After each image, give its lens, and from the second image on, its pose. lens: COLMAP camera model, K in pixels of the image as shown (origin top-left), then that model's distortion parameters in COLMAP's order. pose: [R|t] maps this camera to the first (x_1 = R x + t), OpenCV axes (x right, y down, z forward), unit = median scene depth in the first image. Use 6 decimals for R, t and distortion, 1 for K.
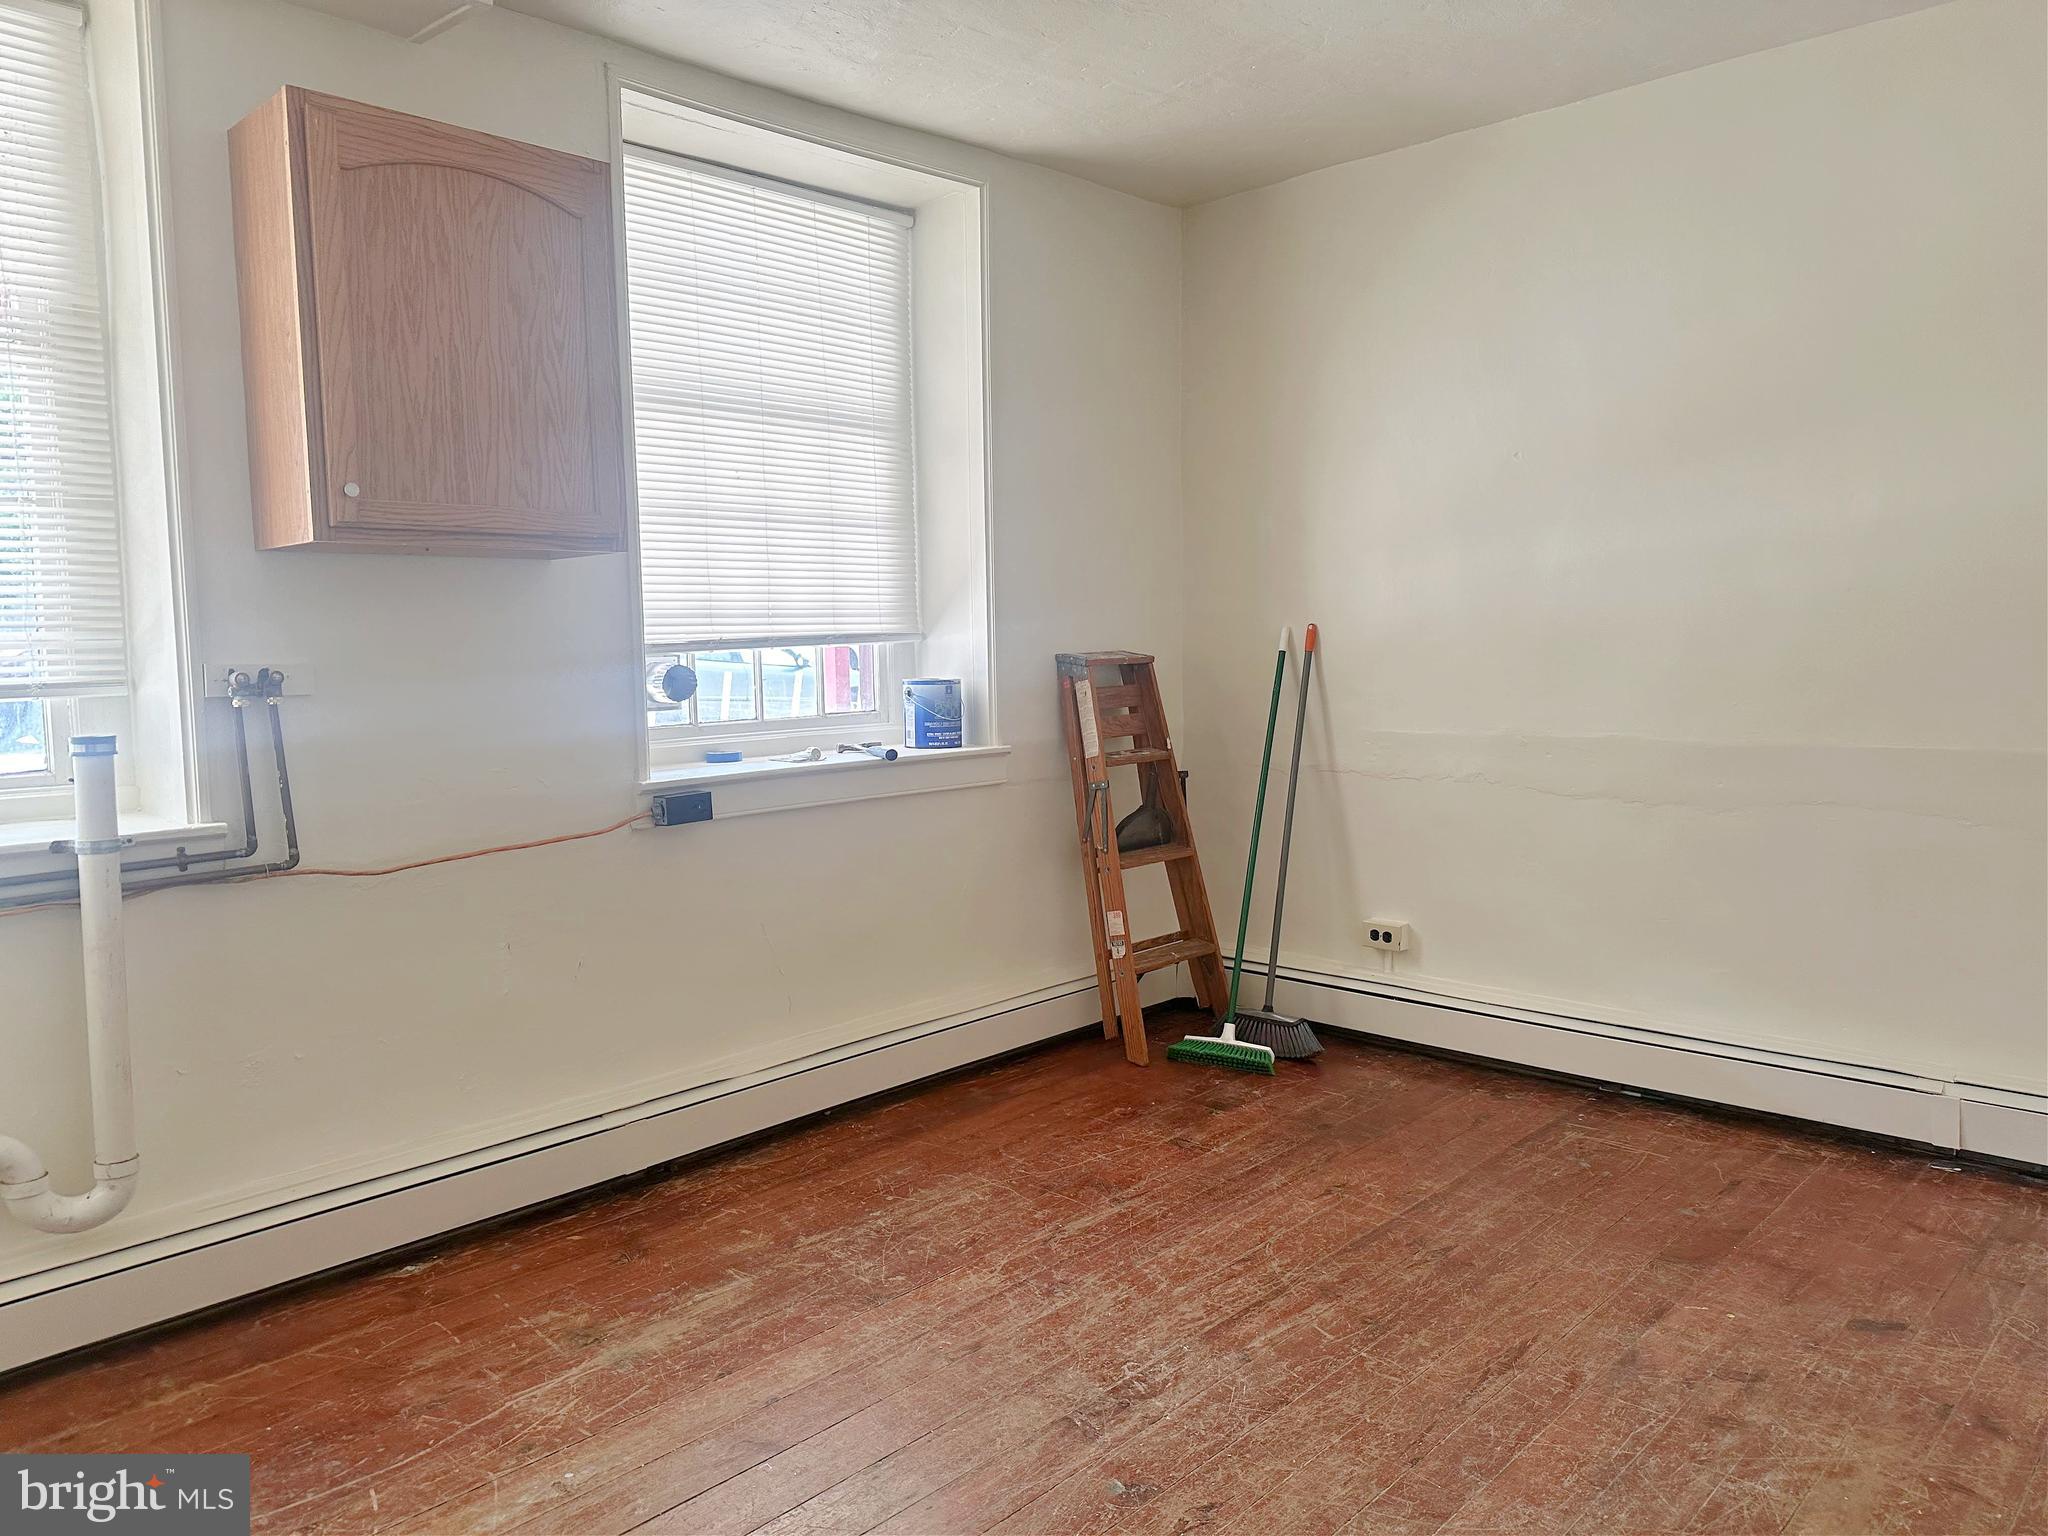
lens RADIAL K [[1479.8, 0, 1029.6], [0, 1479.8, 755.1], [0, 0, 1]] dist [0.117312, -0.107152]
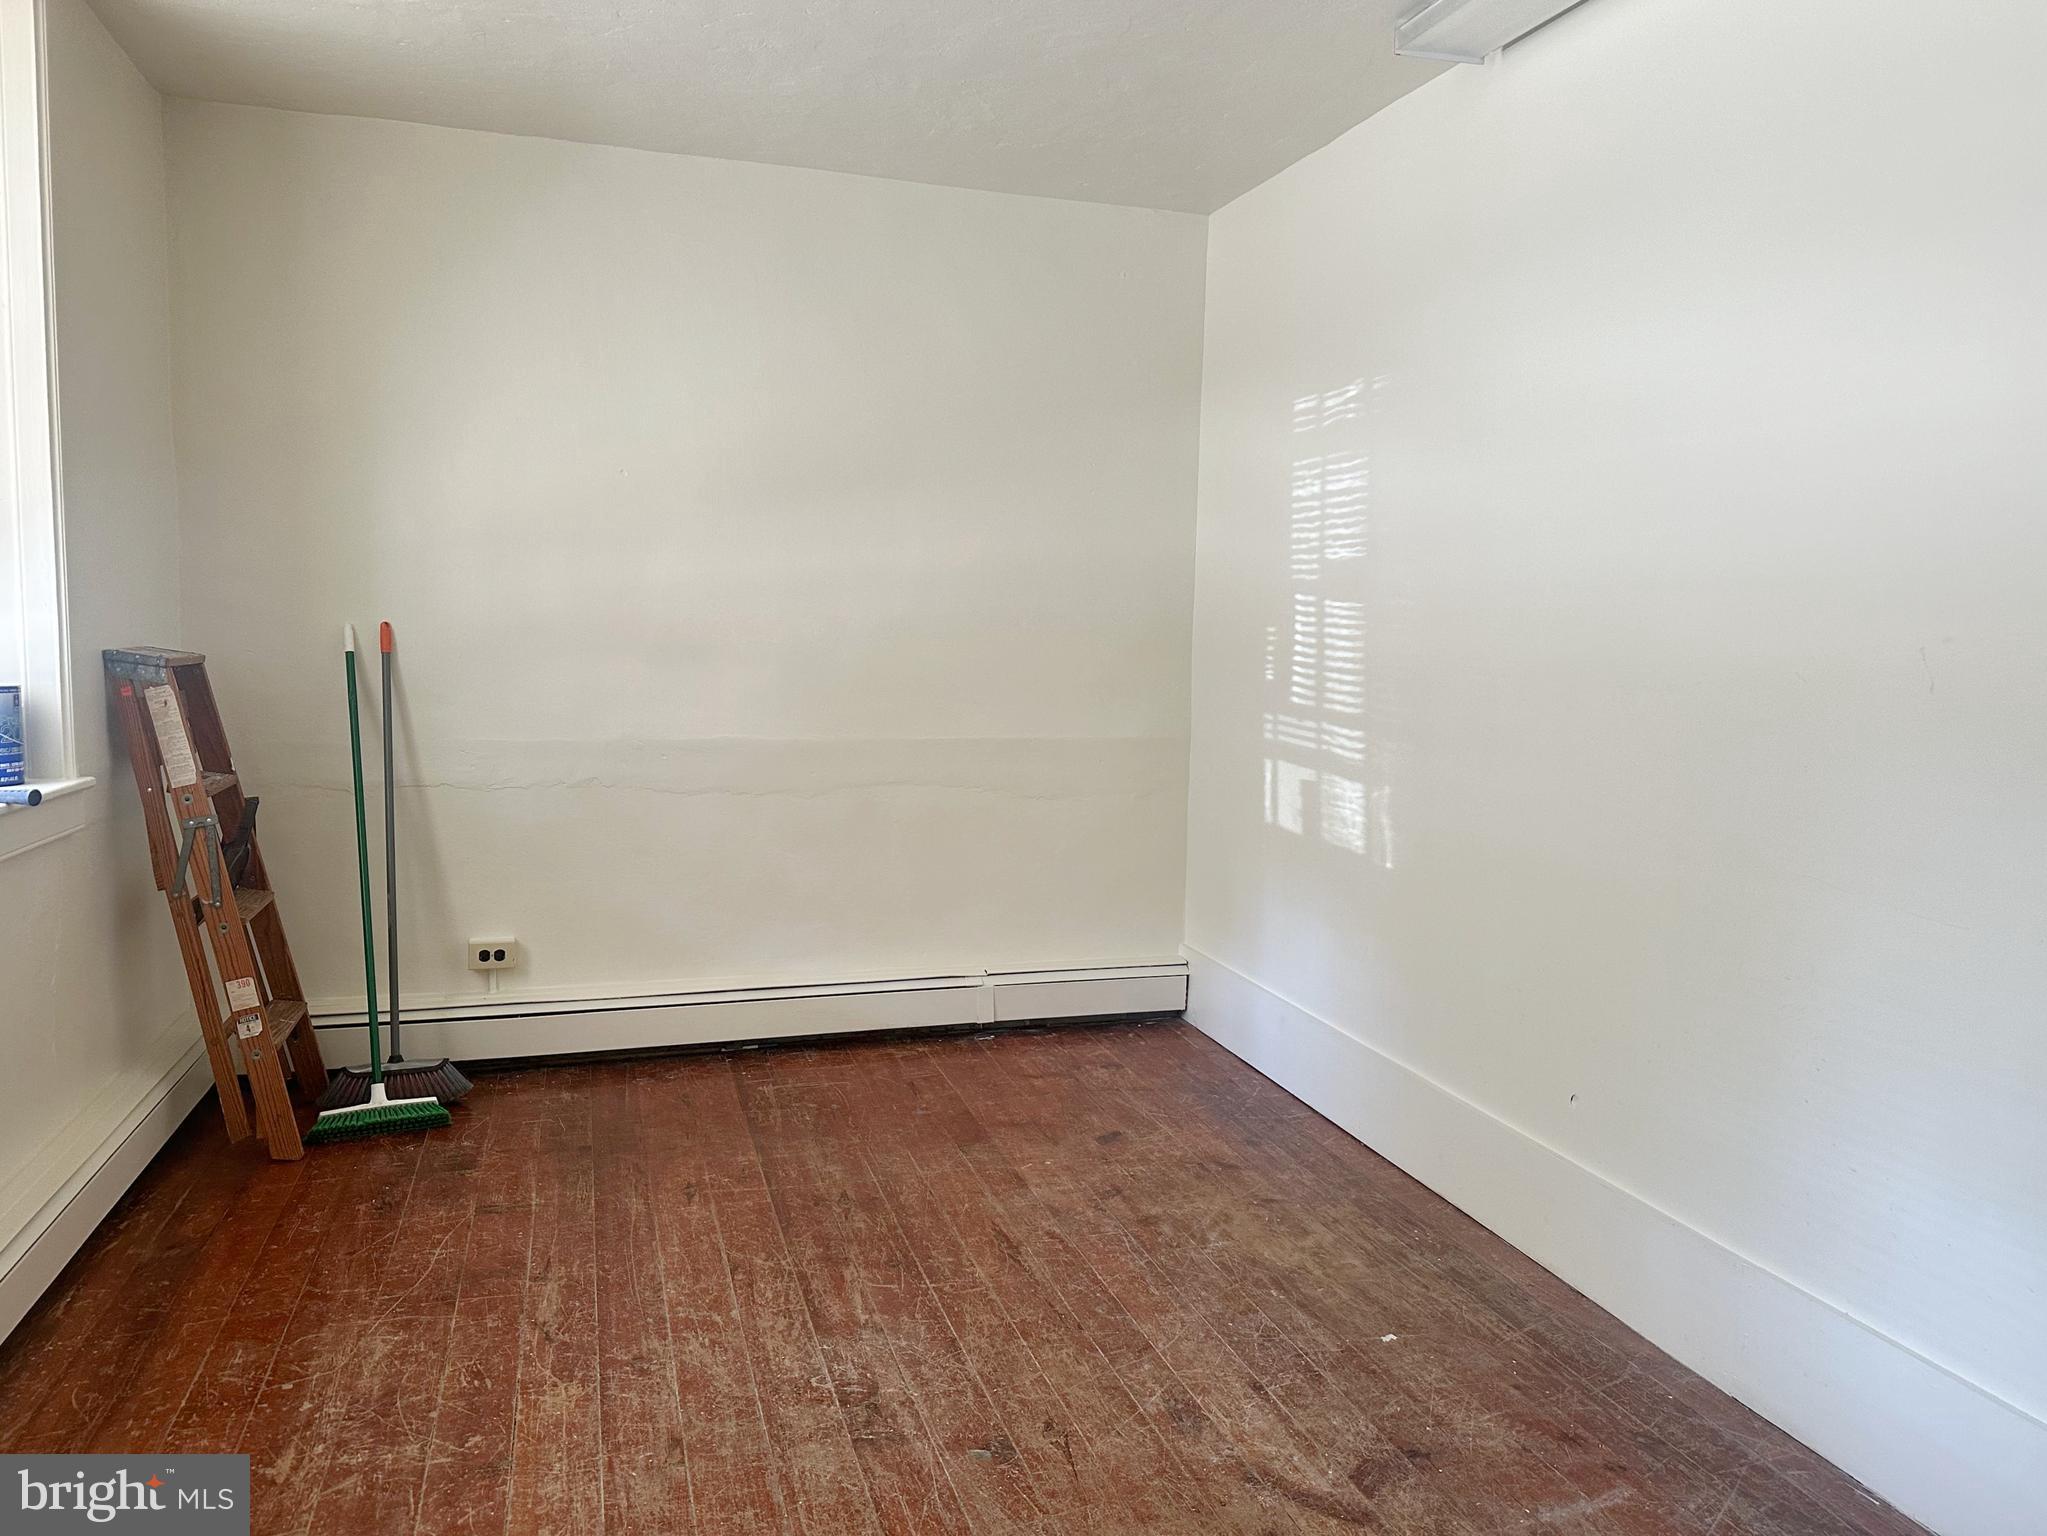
lens RADIAL K [[1479.1, 0, 1029.1], [0, 1479.1, 755.1], [0, 0, 1]] dist [0.117312, -0.107152]
pose [[0.494863, -0.046097, 0.867748, -0.525772], [0.048009, 0.998517, 0.025665, -0.017968], [-0.867644, 0.028960, 0.496342, 0.279917]]
